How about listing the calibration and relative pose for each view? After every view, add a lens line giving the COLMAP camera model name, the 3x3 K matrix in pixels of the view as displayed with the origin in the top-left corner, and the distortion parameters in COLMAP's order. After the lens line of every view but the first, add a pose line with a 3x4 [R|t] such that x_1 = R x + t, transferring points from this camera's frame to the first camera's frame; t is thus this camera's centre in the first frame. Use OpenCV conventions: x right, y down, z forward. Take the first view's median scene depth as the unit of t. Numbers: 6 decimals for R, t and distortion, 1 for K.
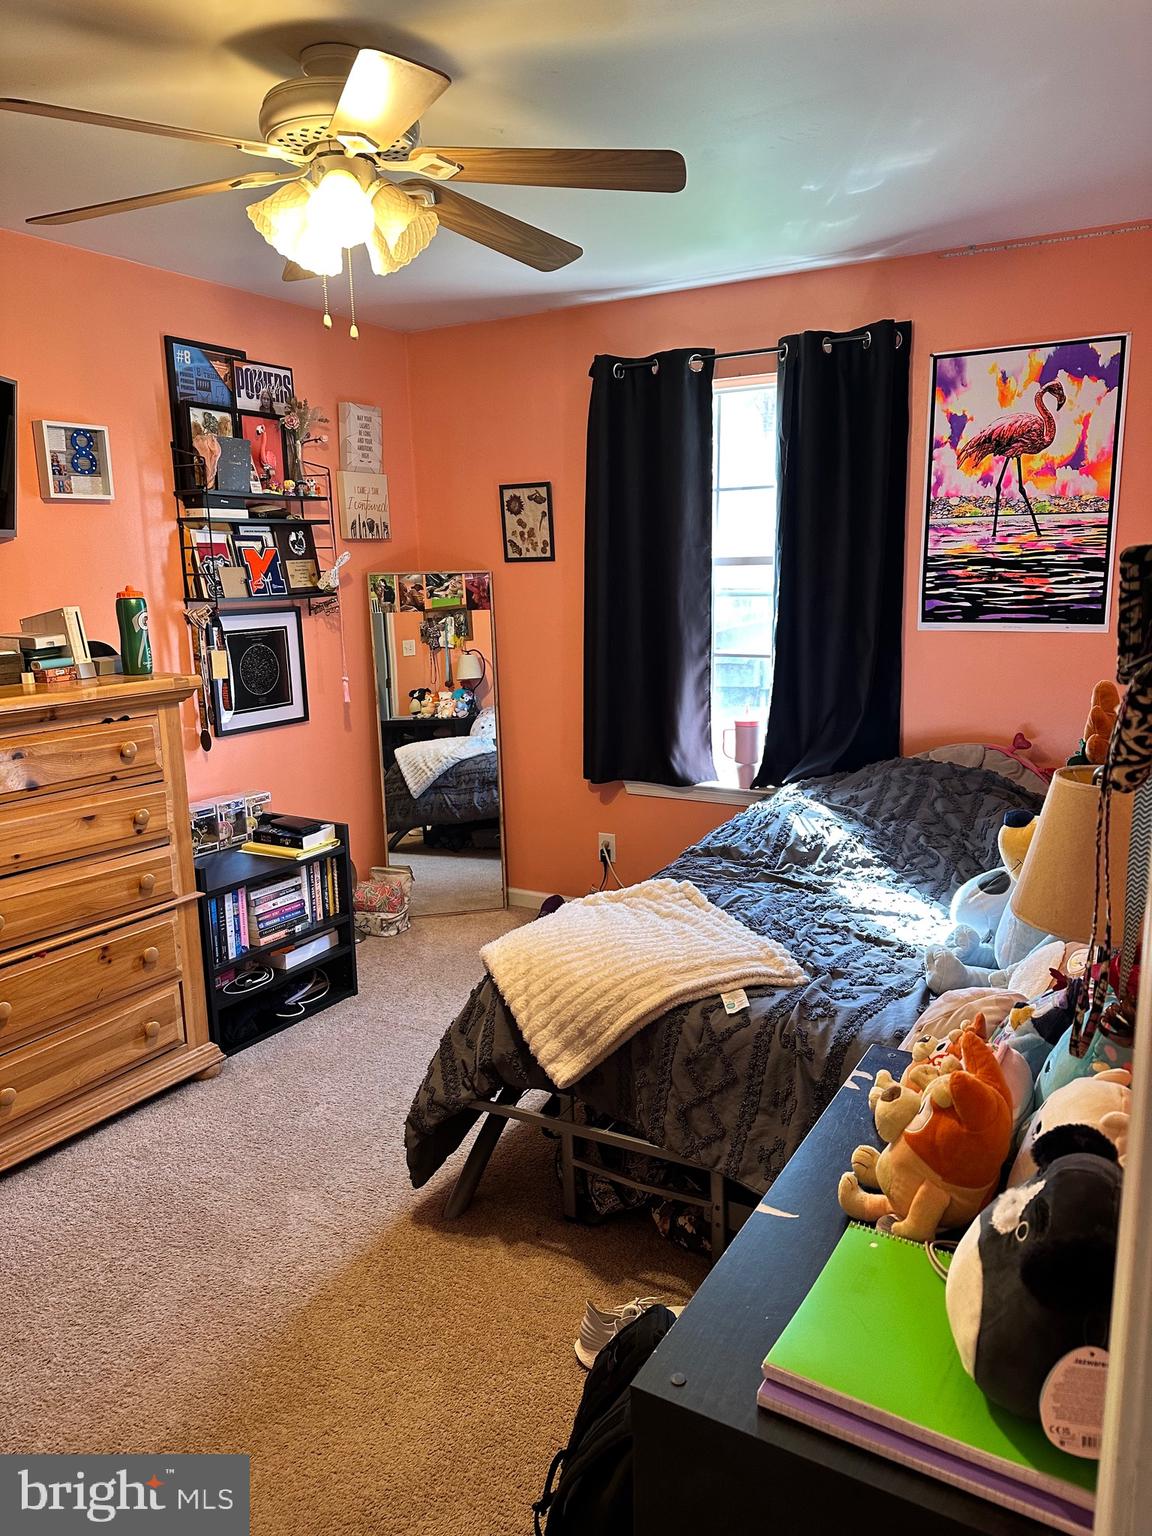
lens RADIAL K [[1079.0, 0, 573.3], [0, 1079.0, 775.6], [0, 0, 1]] dist [0.149797, -0.256058]
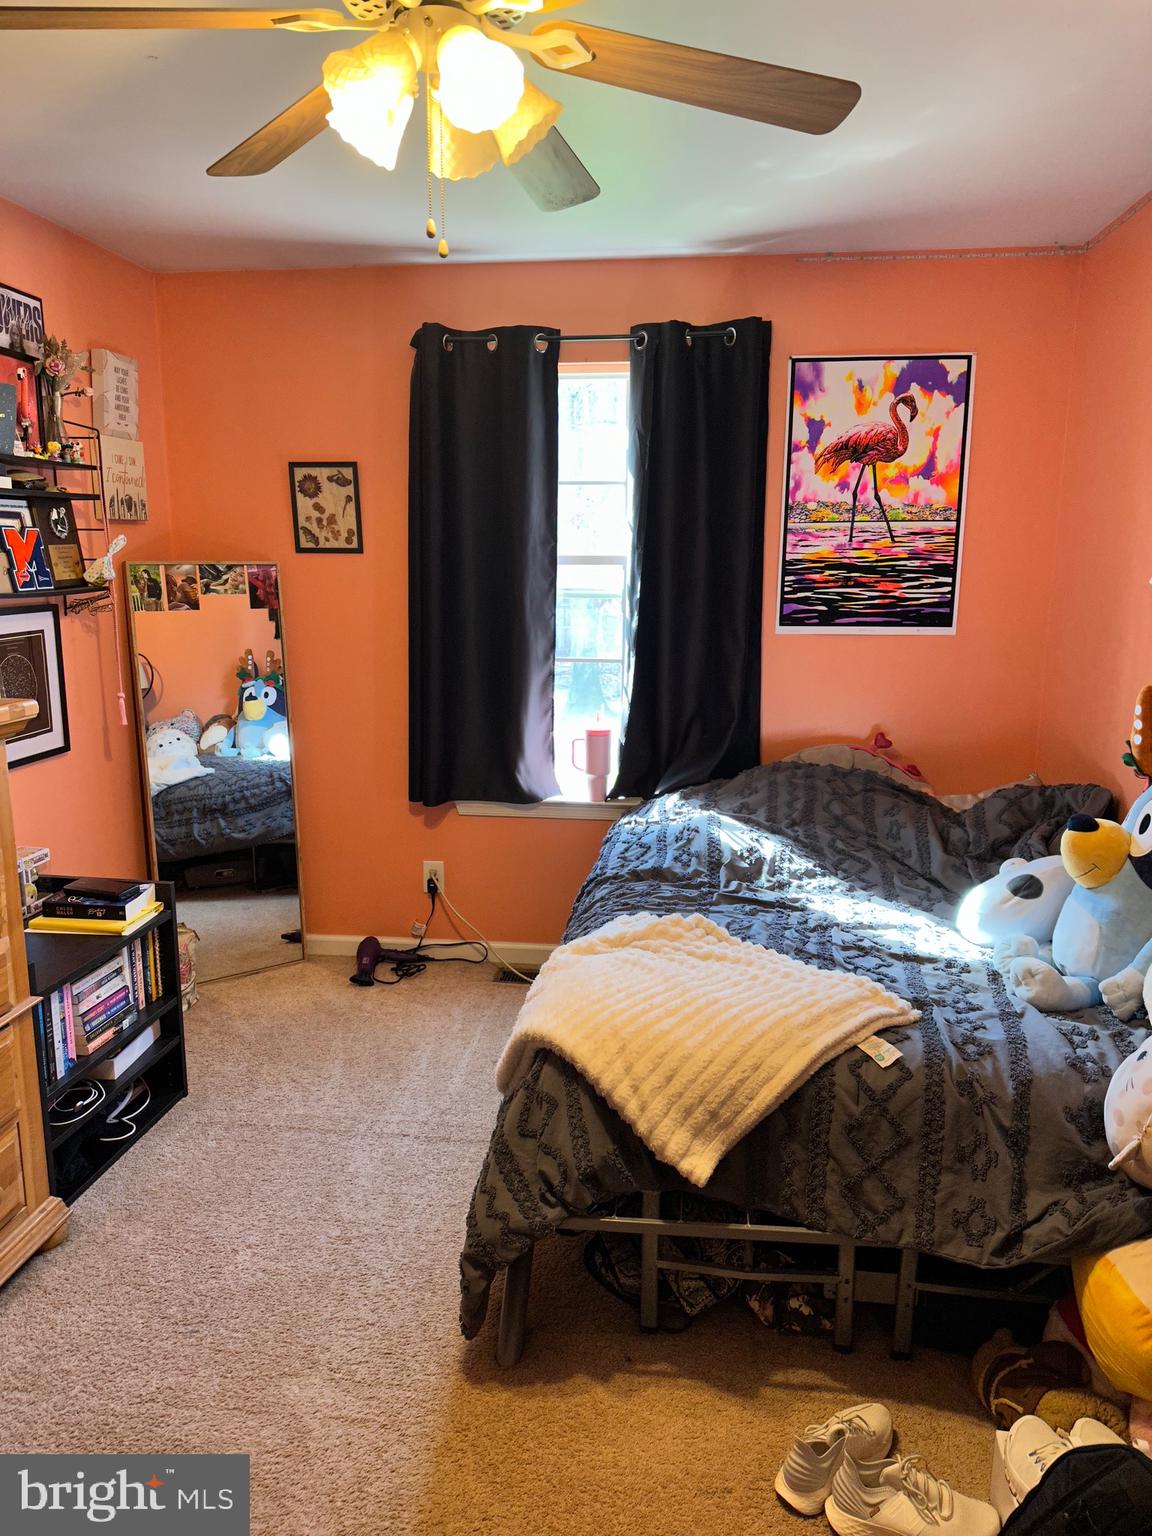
lens RADIAL K [[1078.5, 0, 576.0], [0, 1078.5, 768.0], [0, 0, 1]] dist [0.163334, -0.359638]
pose [[0.919161, -0.052783, 0.390329, -0.258382], [0.055446, 0.998452, 0.004452, -0.025712], [-0.389960, 0.017550, 0.920665, 0.166069]]
